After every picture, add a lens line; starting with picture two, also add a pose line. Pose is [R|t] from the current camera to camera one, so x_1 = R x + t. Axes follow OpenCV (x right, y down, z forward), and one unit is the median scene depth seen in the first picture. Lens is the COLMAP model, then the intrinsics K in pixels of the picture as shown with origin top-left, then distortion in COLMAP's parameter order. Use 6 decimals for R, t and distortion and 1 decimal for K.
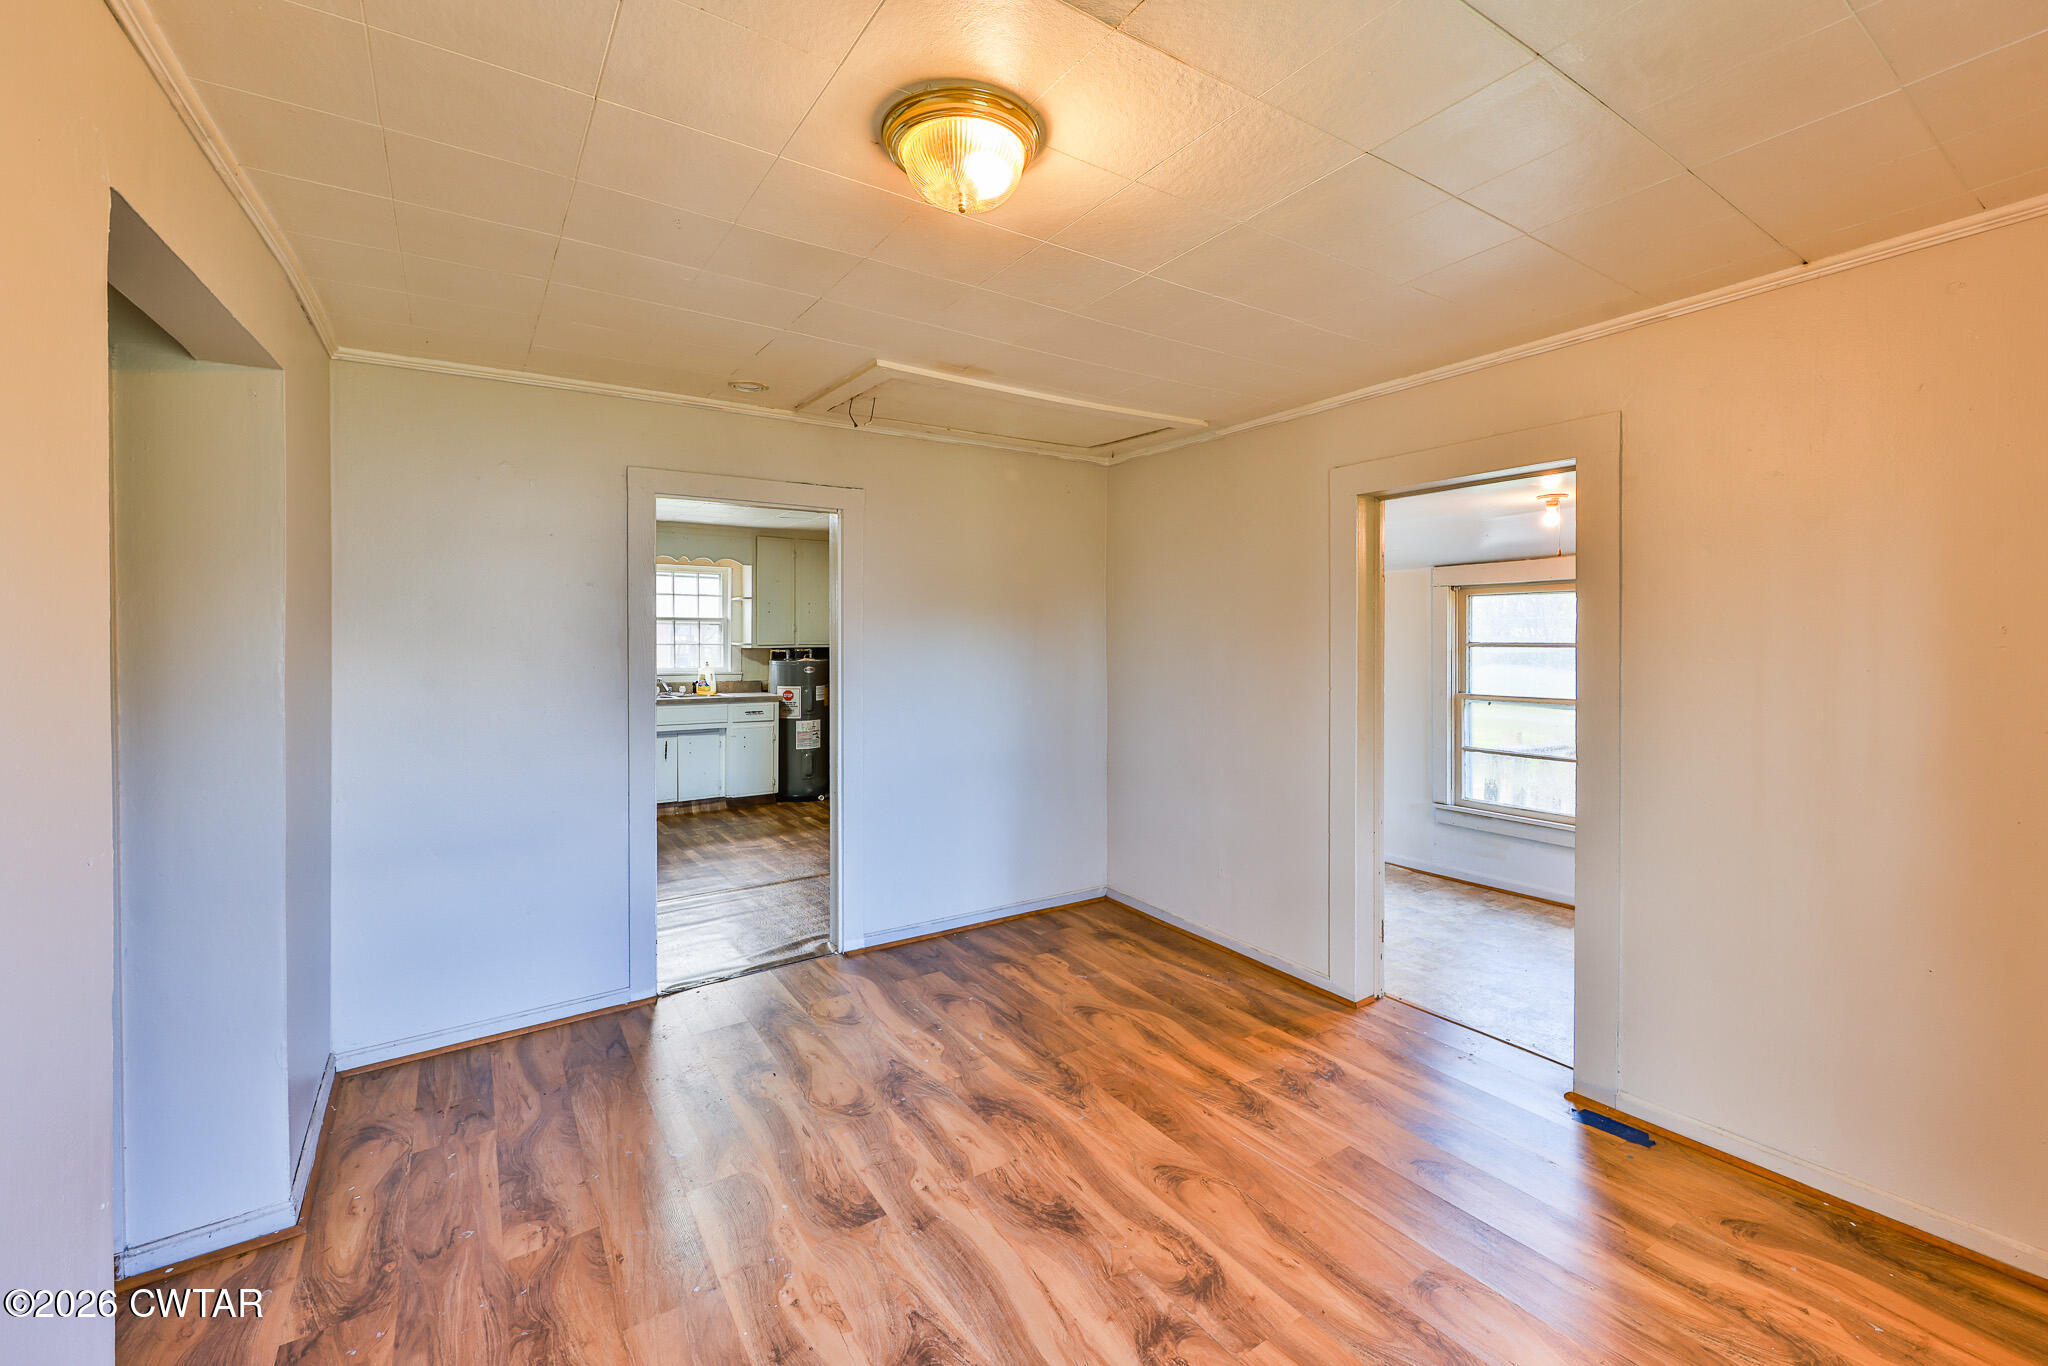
lens RADIAL K [[854.2, 0, 1014.1], [0, 854.2, 646.9], [0, 0, 1]] dist [0.000891, 0.000102]
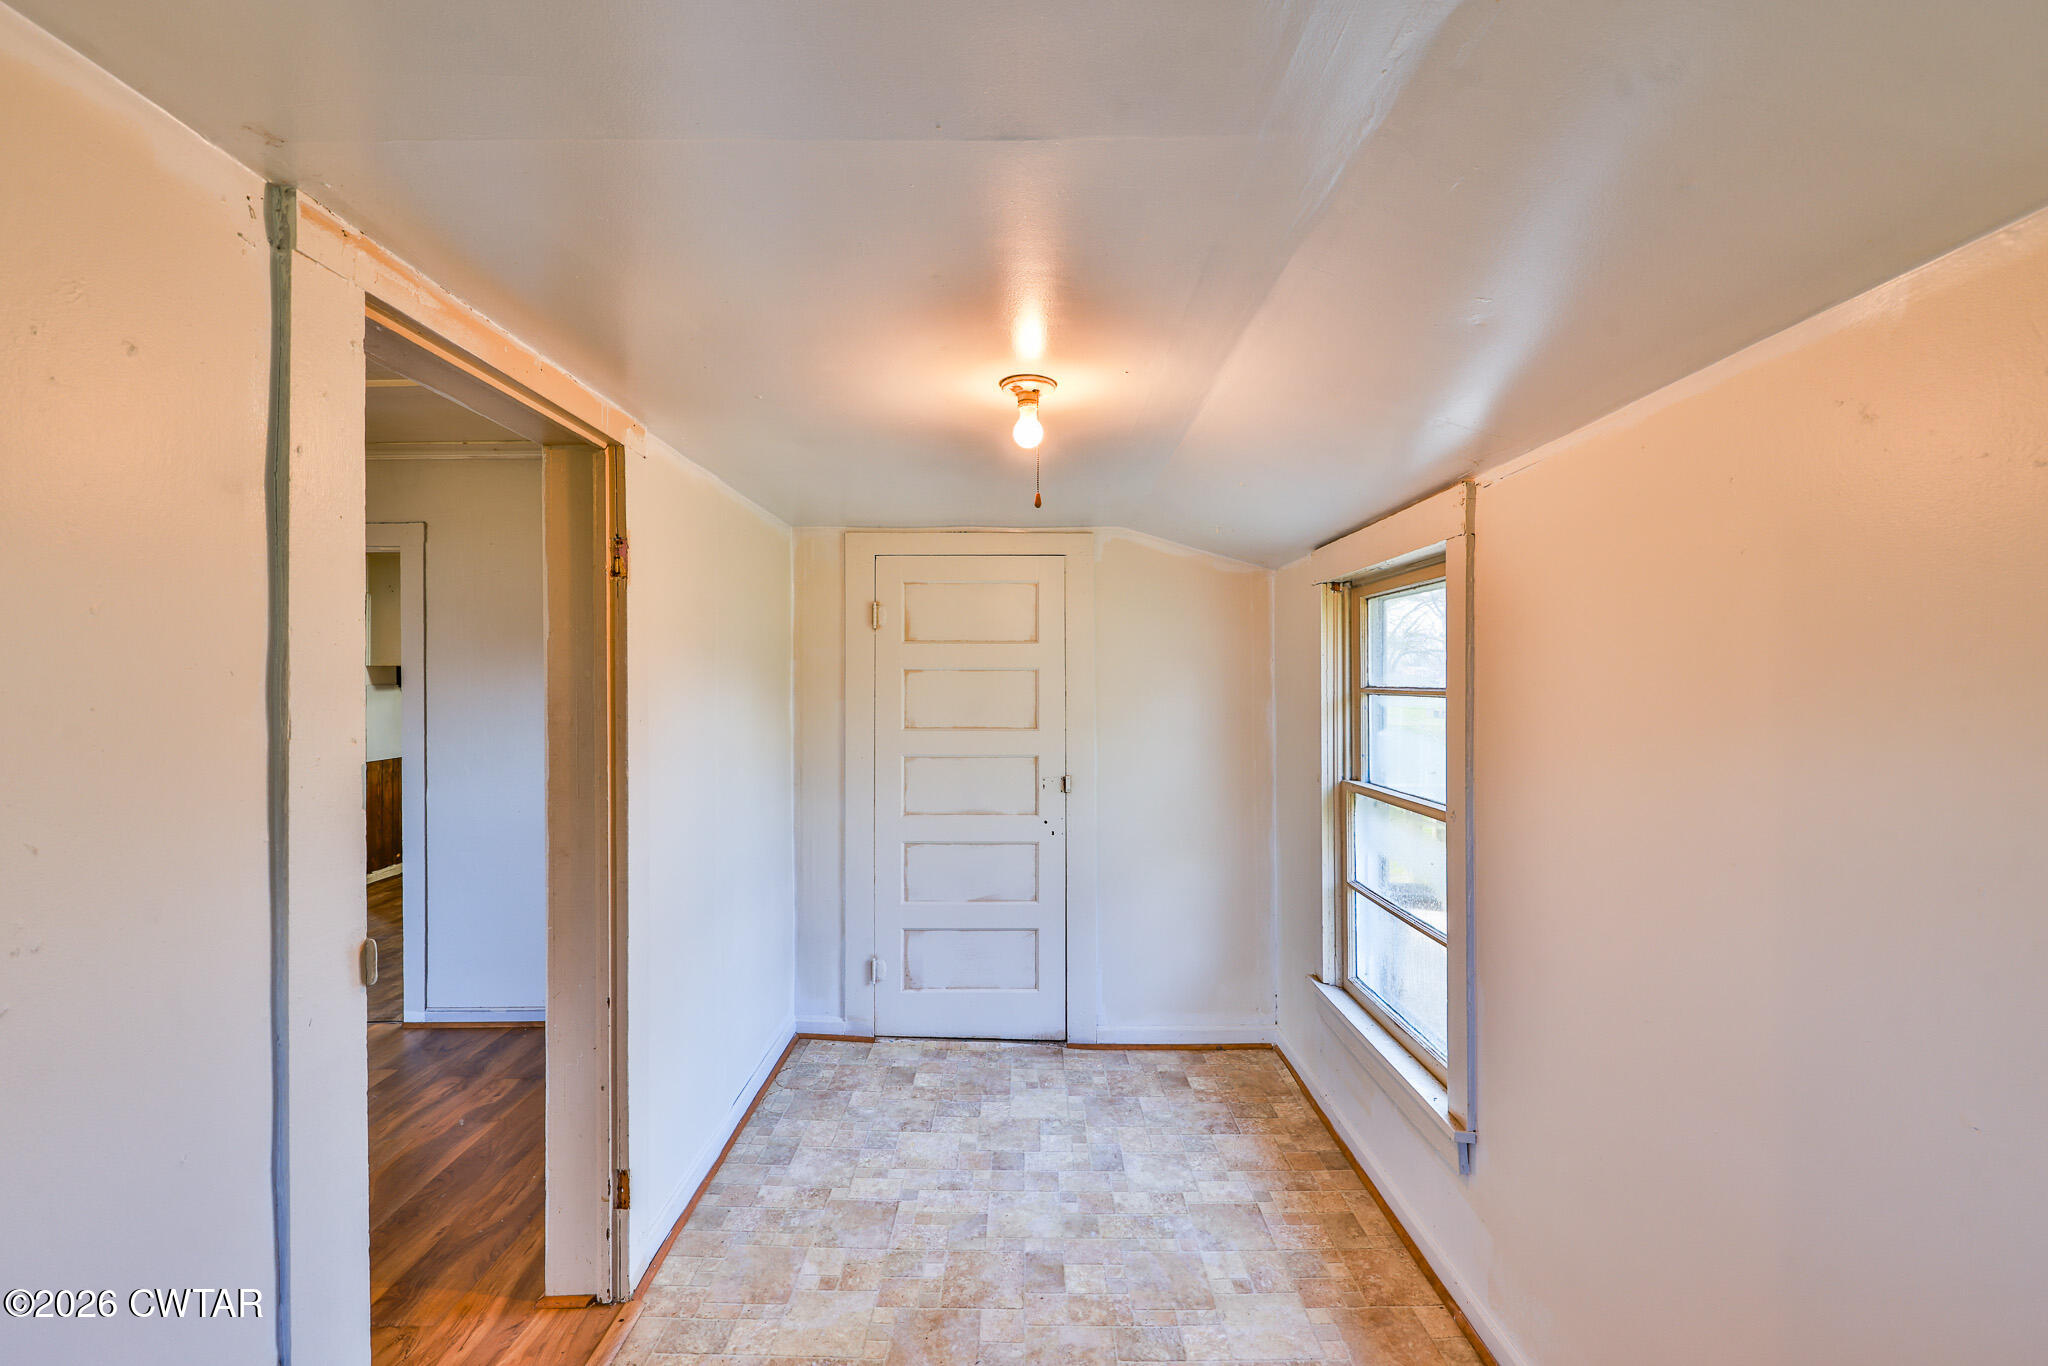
lens RADIAL K [[850.6, 0, 1018.5], [0, 850.6, 670.1], [0, 0, 1]] dist [0.001186, -0.000058]
pose [[0.837294, -0.010393, -0.546654, 0.762585], [0.000153, 0.999824, -0.018776, -0.006057], [0.546753, 0.015637, 0.837148, 0.515817]]
